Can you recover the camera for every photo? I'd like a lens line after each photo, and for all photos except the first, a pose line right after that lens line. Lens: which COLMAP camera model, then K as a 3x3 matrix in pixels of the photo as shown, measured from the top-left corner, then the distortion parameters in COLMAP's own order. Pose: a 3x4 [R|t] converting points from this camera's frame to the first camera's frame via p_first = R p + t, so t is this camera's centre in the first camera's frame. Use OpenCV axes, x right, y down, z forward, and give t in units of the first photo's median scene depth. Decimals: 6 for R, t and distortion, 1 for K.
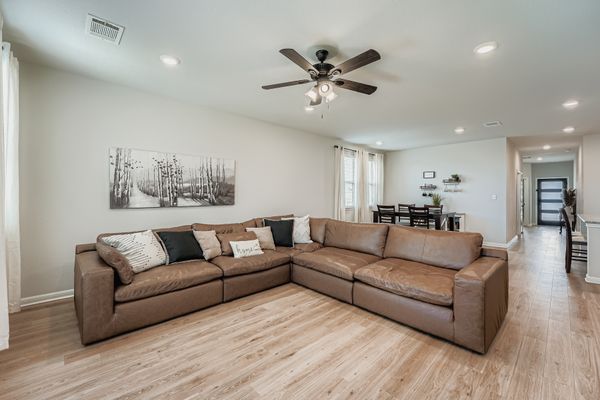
lens RADIAL K [[250.4, 0, 298.7], [0, 250.4, 191.8], [0, 0, 1]] dist [-0.004893, -0.000316]
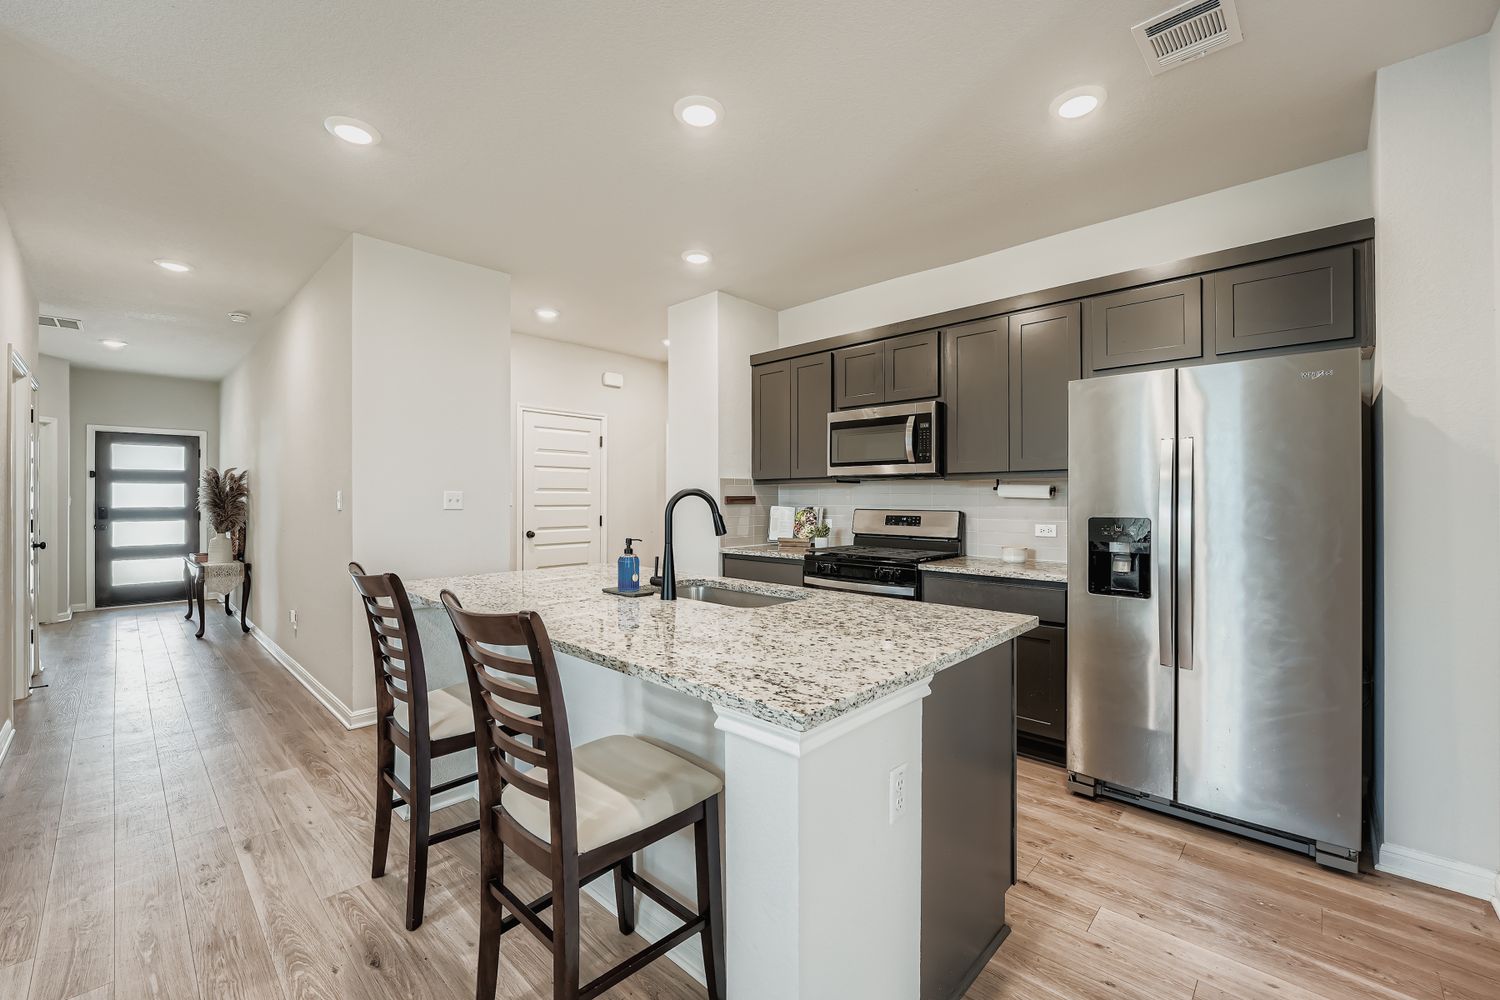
lens RADIAL K [[610.2, 0, 755.5], [0, 610.2, 499.1], [0, 0, 1]] dist [-0.012013, 0.000794]
pose [[-0.053627, -0.006359, 0.998541, 0.806343], [-0.014889, 0.999874, 0.005568, 0.018162], [-0.998450, -0.014569, -0.053715, 0.944921]]
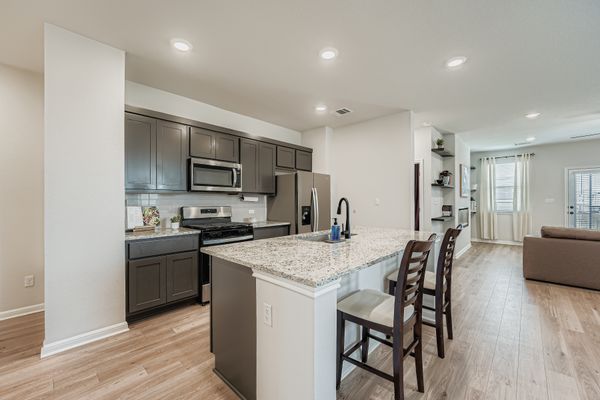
lens RADIAL K [[244.1, 0, 297.6], [0, 244.1, 200.8], [0, 0, 1]] dist [-0.012013, 0.000794]
pose [[-0.998544, -0.003742, -0.053821, 1.487697], [-0.002755, 0.999827, -0.018402, 0.031758], [0.053881, -0.018227, -0.998381, 1.560324]]
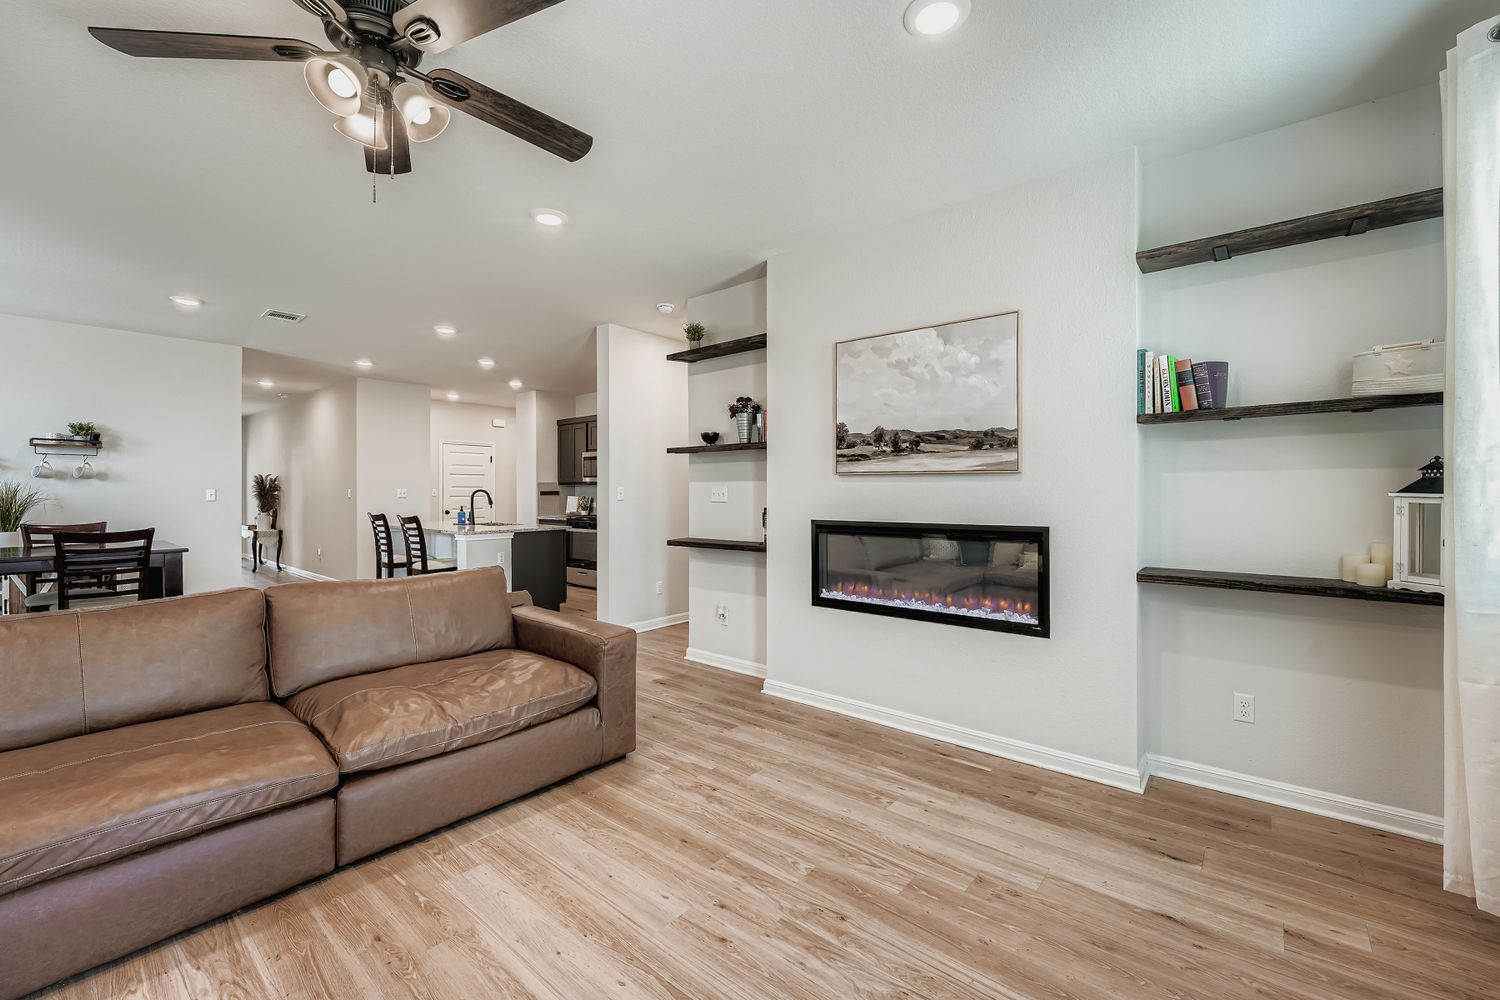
lens RADIAL K [[610.2, 0, 755.3], [0, 610.2, 493.5], [0, 0, 1]] dist [-0.012013, 0.000794]
pose [[-0.113487, -0.007885, 0.993508, -0.370208], [-0.014689, 0.999873, 0.006258, 0.002817], [-0.993431, -0.013884, -0.113588, 0.423044]]
